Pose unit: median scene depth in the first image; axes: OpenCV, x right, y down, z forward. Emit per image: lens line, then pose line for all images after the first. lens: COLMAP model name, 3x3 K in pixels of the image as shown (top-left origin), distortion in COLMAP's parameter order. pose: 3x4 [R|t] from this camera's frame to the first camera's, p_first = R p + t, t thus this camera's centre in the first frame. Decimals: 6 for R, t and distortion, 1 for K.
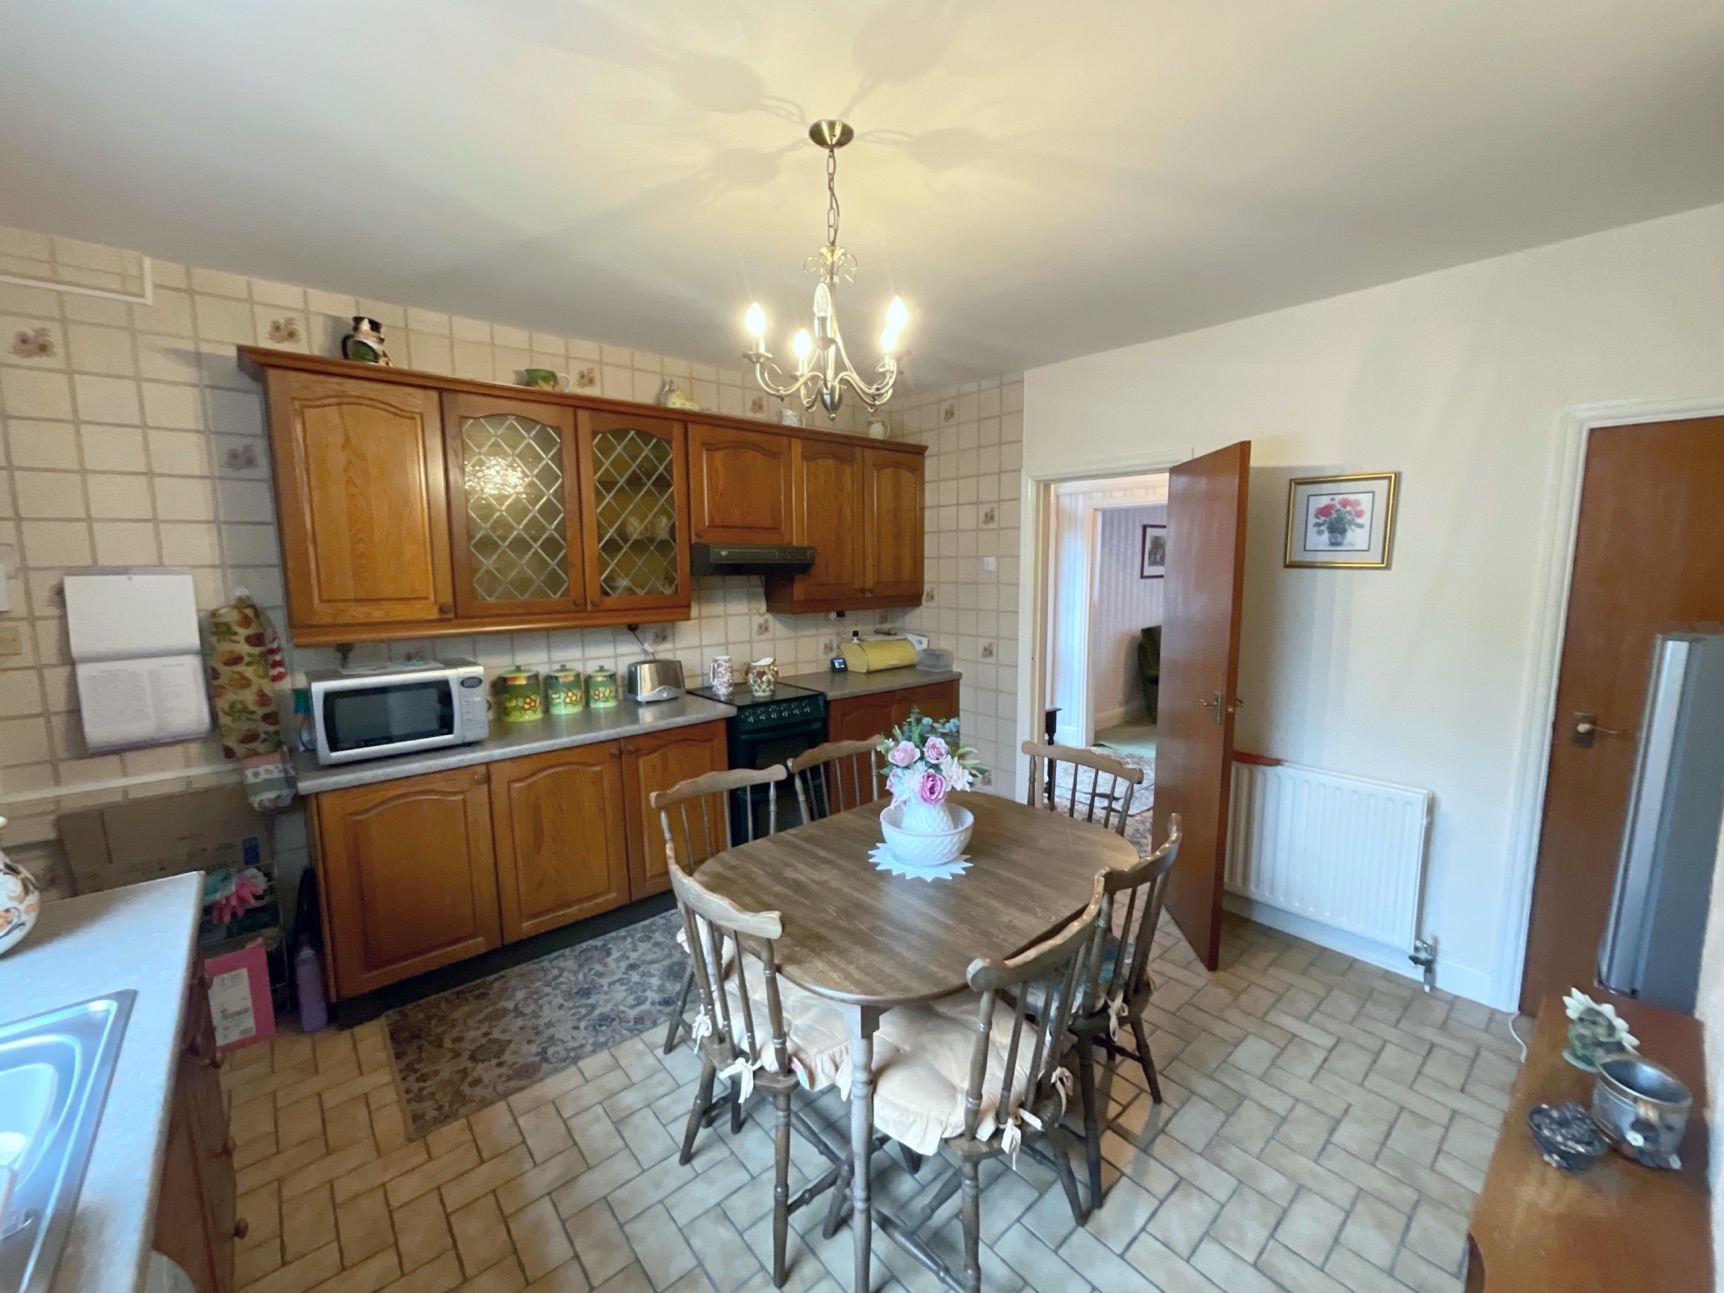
lens RADIAL K [[694.3, 0, 866.1], [0, 694.3, 647.9], [0, 0, 1]] dist [-0.003082, -0.000201]
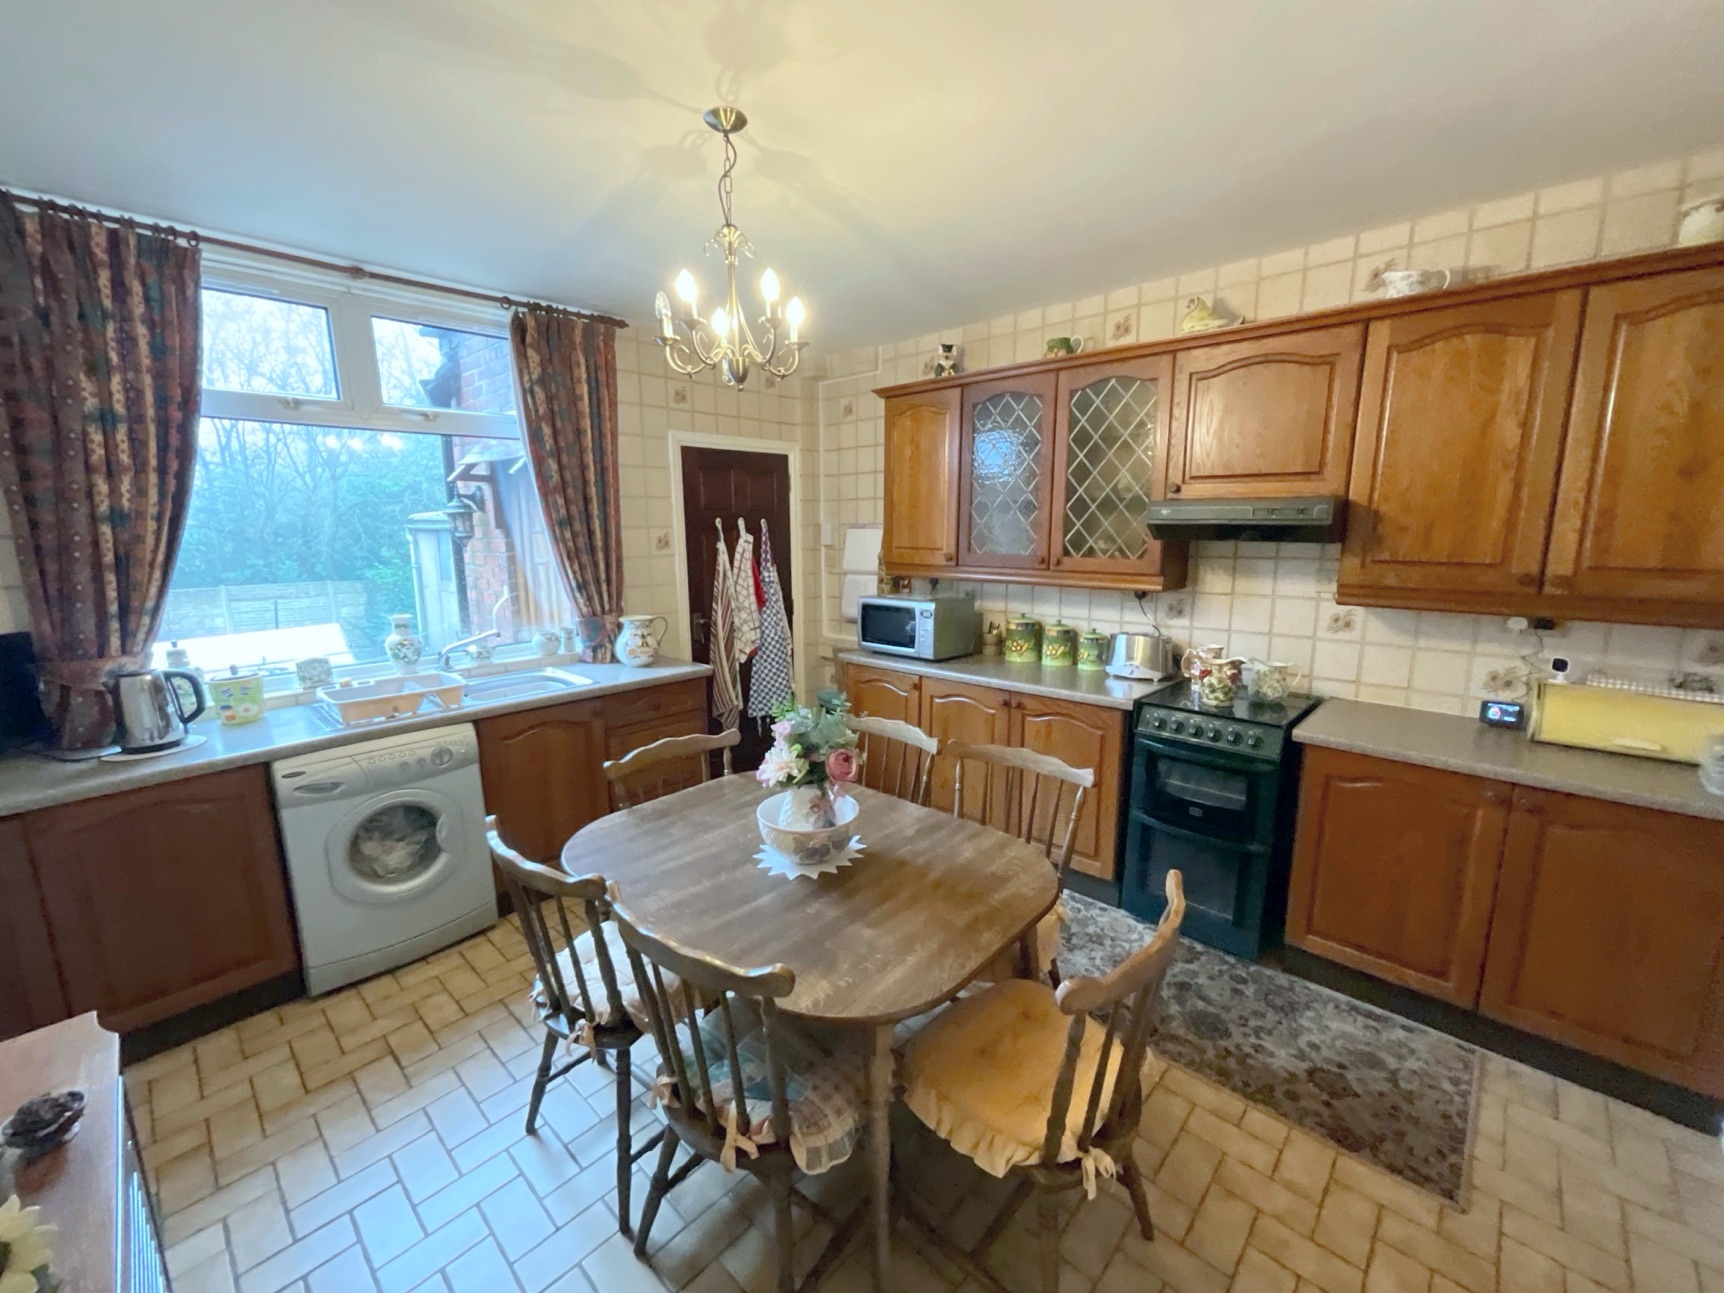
lens RADIAL K [[698.6, 0, 862.0], [0, 698.6, 646.5], [0, 0, 1]] dist [-0.002878, 0.000732]
pose [[0.097437, 0.178542, -0.979096, 0.563095], [-0.121855, 0.978516, 0.166309, -0.073882], [0.987754, 0.103103, 0.117099, 0.562004]]
